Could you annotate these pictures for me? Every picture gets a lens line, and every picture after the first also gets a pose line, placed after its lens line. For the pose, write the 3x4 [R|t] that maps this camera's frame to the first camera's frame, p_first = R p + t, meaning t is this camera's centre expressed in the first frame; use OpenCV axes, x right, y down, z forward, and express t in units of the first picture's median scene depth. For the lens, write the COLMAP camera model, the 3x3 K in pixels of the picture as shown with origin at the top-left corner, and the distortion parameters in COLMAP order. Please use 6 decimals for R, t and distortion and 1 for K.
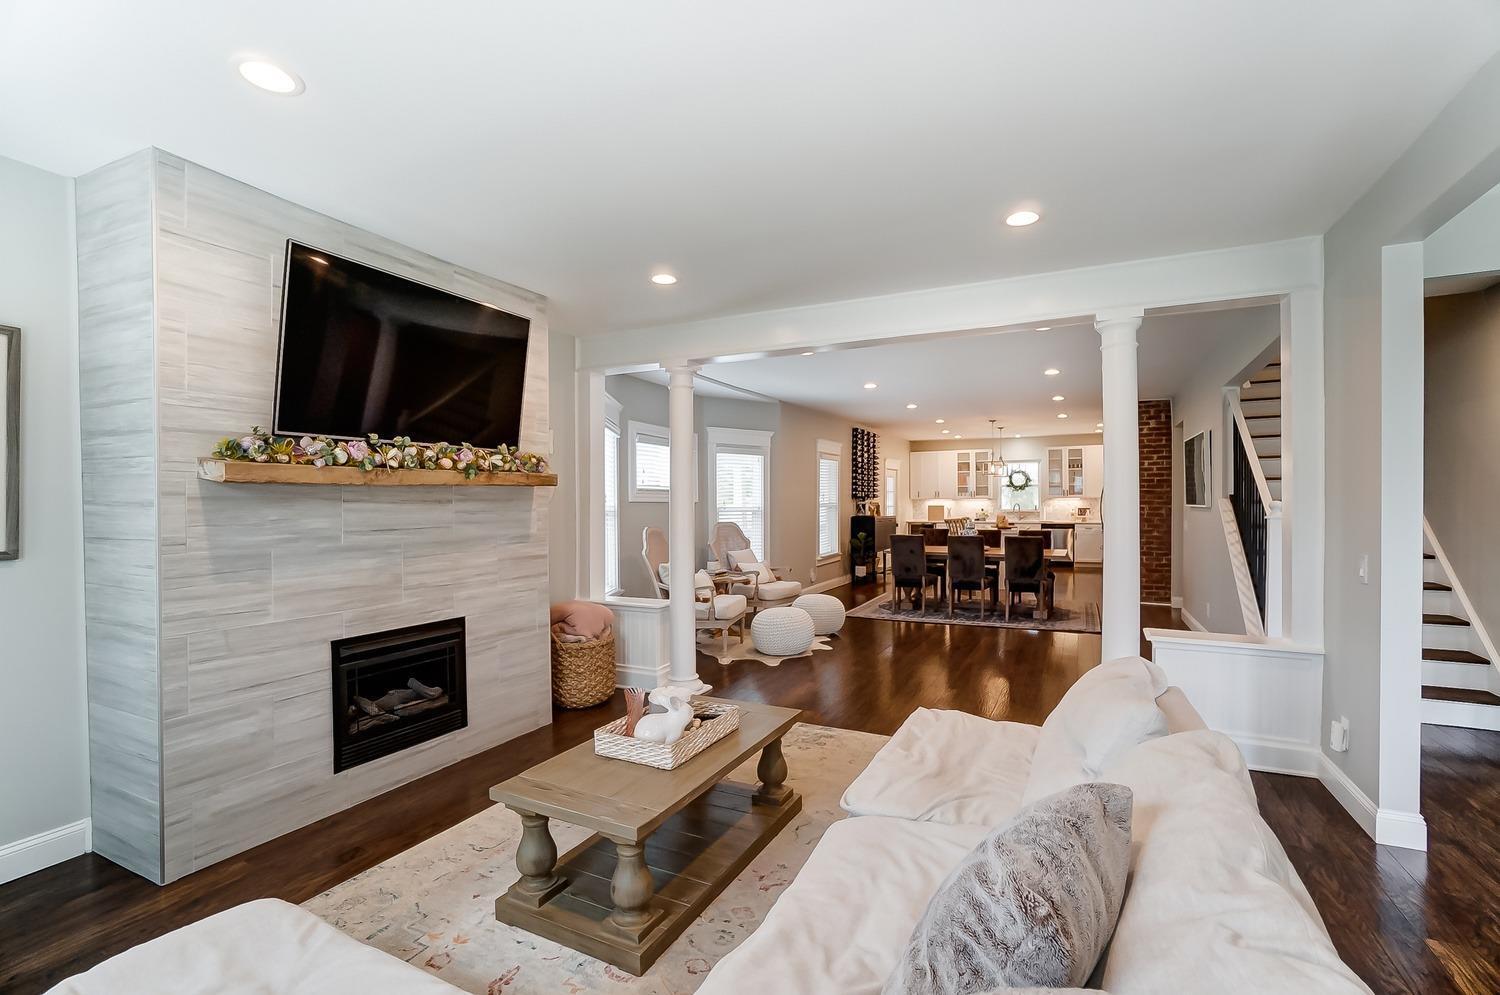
lens RADIAL K [[698.3, 0, 750.0], [0, 698.3, 497.5], [0, 0, 1]] dist [-0.002003, -0.000097]
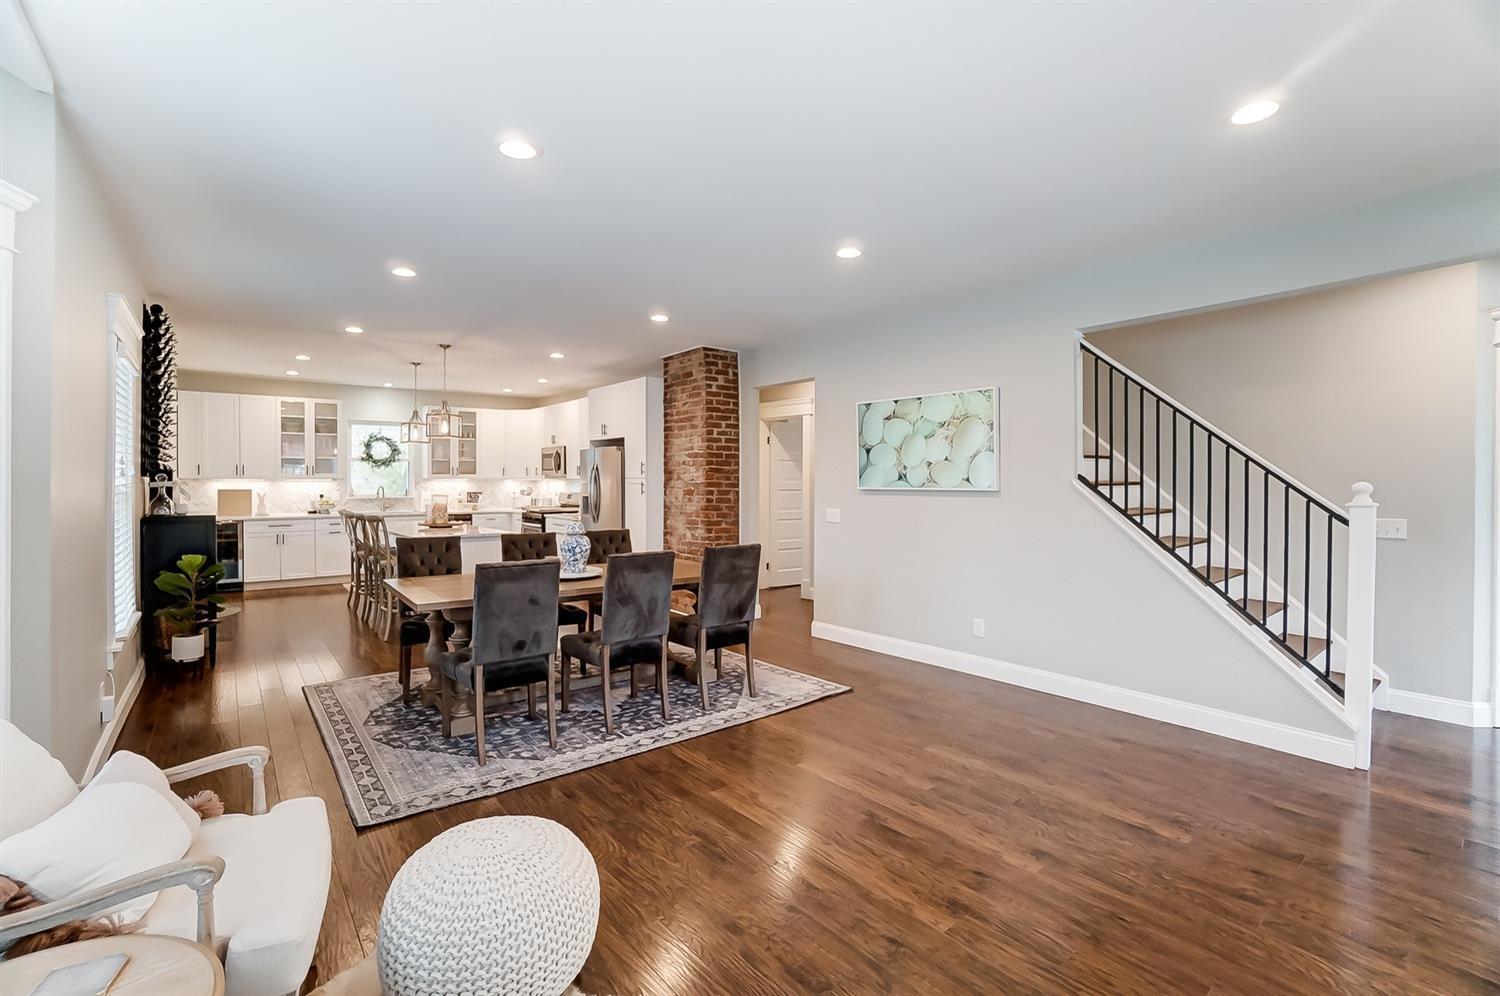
lens RADIAL K [[665.0, 0, 753.7], [0, 665.0, 478.9], [0, 0, 1]] dist [-0.001076, -0.000113]
pose [[0.436575, 0.010754, 0.899604, -0.055492], [-0.007714, 0.999937, -0.008210, 0.006804], [-0.899635, -0.003355, 0.436630, 0.650799]]
